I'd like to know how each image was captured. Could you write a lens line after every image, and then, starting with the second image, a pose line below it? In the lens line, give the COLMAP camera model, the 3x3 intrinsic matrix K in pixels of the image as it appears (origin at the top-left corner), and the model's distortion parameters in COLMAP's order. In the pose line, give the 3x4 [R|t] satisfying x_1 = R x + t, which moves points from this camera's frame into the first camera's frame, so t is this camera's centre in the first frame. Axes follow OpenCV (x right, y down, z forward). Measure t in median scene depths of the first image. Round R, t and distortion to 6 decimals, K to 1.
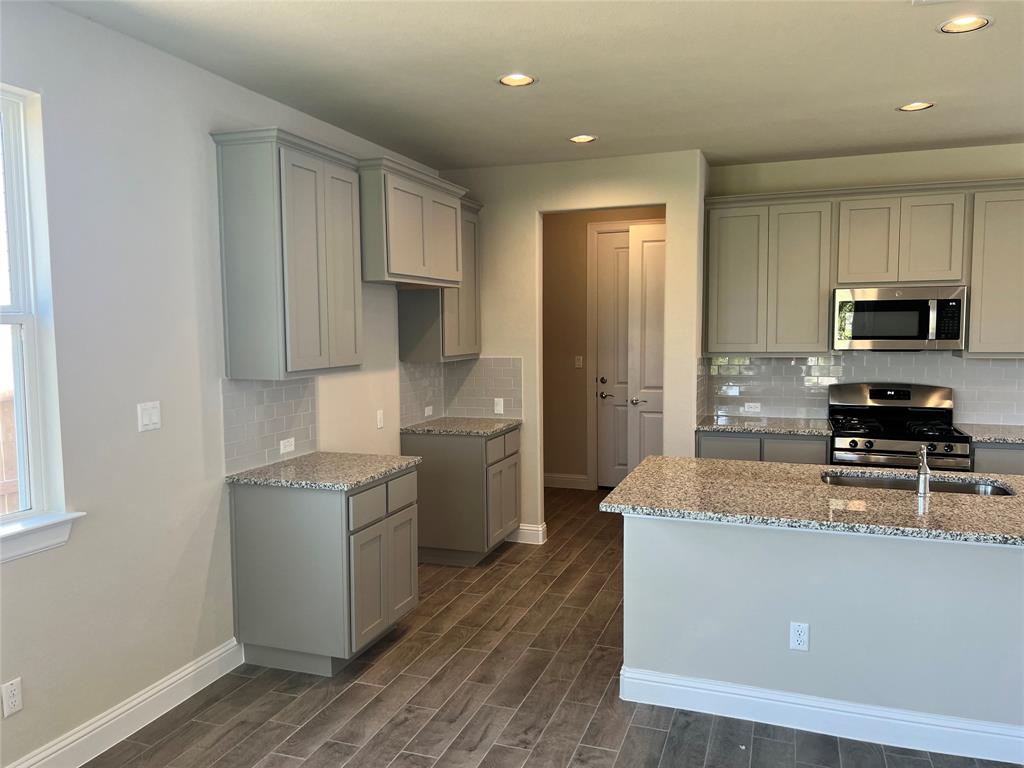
lens RADIAL K [[767.4, 0, 506.5], [0, 767.4, 390.6], [0, 0, 1]] dist [0.067205, -0.074338]
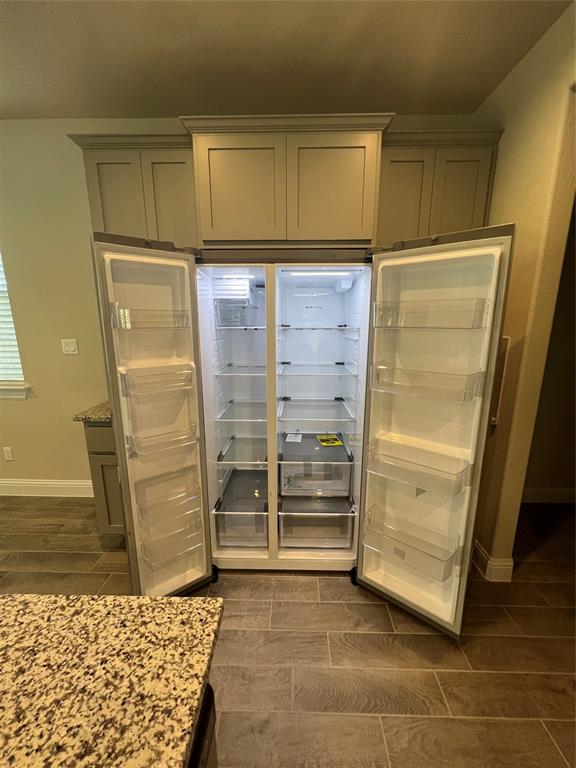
lens RADIAL K [[308.0, 0, 290.0], [0, 308.0, 383.0], [0, 0, 1]] dist [-0.006697, -0.000060]
pose [[0.320092, 0.210259, -0.923760, 0.282110], [-0.088058, 0.977443, 0.191965, -0.048546], [0.943285, 0.019898, 0.331387, 0.879803]]
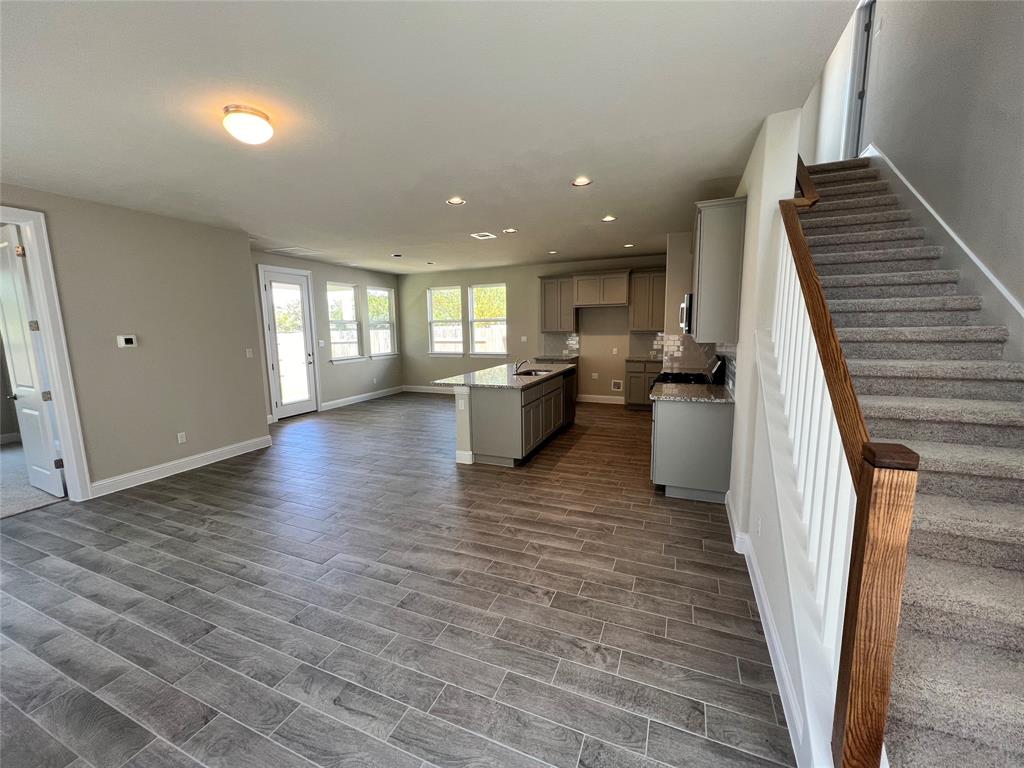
lens RADIAL K [[411.2, 0, 509.2], [0, 411.2, 384.1], [0, 0, 1]] dist [-0.001407, 0.001027]
pose [[-0.055573, 0.150504, -0.987046, 1.594952], [-0.069686, 0.985579, 0.154203, -0.059594], [0.996020, 0.077353, -0.044284, 0.732034]]
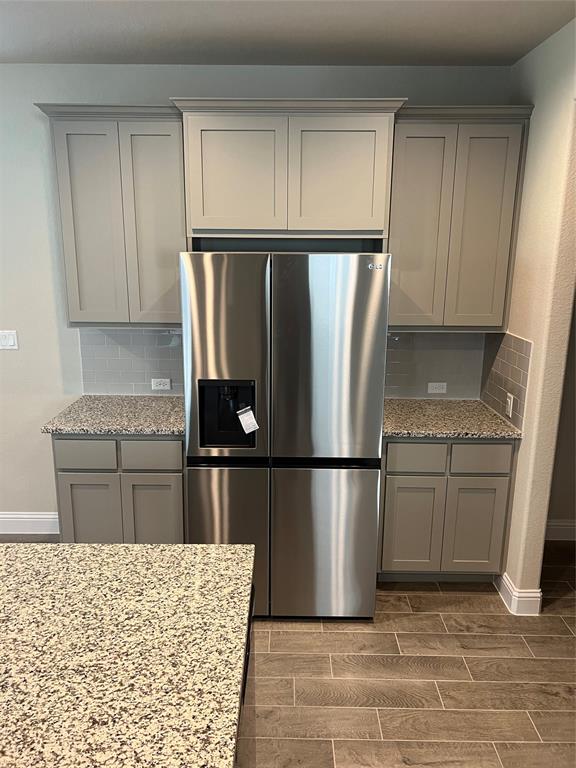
lens RADIAL K [[576.7, 0, 278.0], [0, 576.7, 387.4], [0, 0, 1]] dist [0.015804, 0.004906]
pose [[0.321370, 0.240659, -0.915863, 0.507738], [-0.091577, 0.970533, 0.222890, -0.119545], [0.942515, 0.012241, 0.333938, 0.780509]]
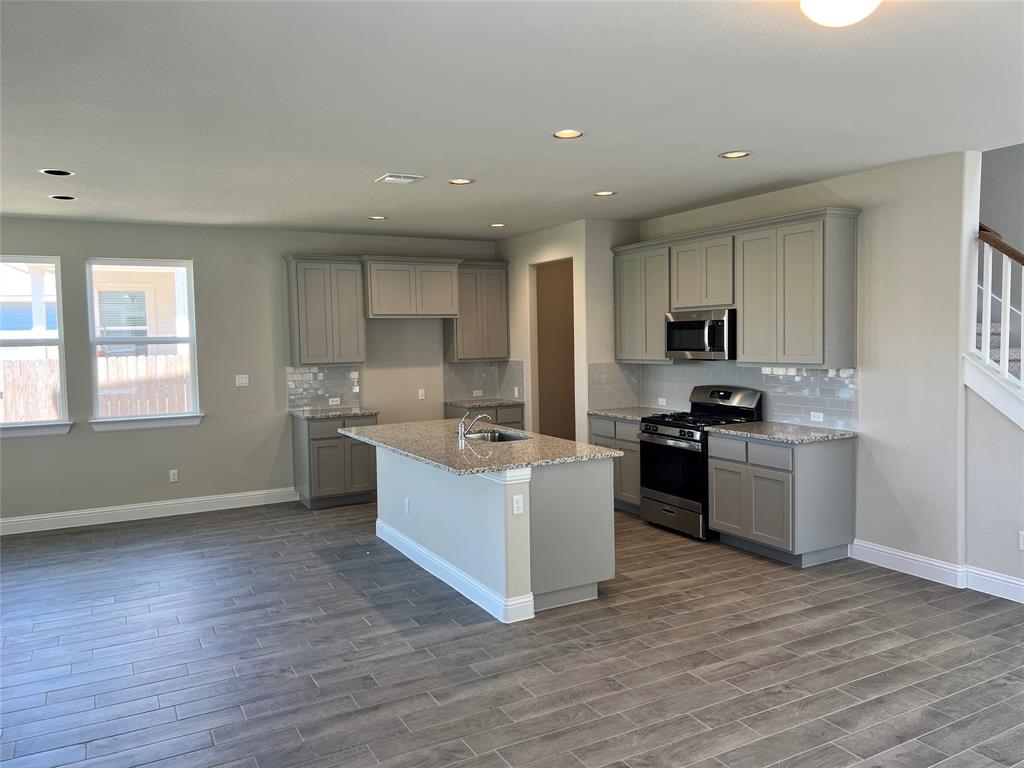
lens RADIAL K [[767.4, 0, 524.0], [0, 767.4, 384.5], [0, 0, 1]] dist [0.067205, -0.074338]
pose [[0.753986, 0.035824, -0.655913, 1.249815], [-0.045015, 0.998982, 0.002816, -0.000682], [0.655346, 0.027403, 0.754831, -0.169723]]
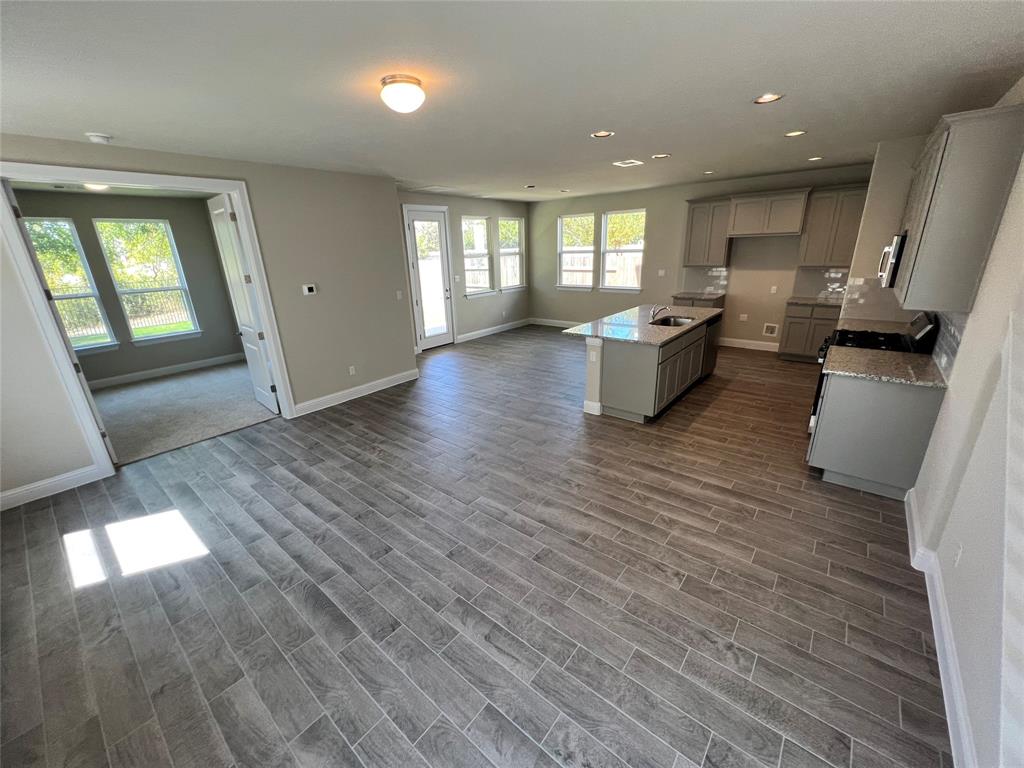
lens RADIAL K [[409.2, 0, 509.3], [0, 409.2, 384.8], [0, 0, 1]] dist [-0.000678, 0.000249]
pose [[-0.339549, 0.323340, -0.883265, 1.575160], [-0.044307, 0.932515, 0.358402, -0.127304], [0.939544, 0.160830, -0.302309, 0.694174]]
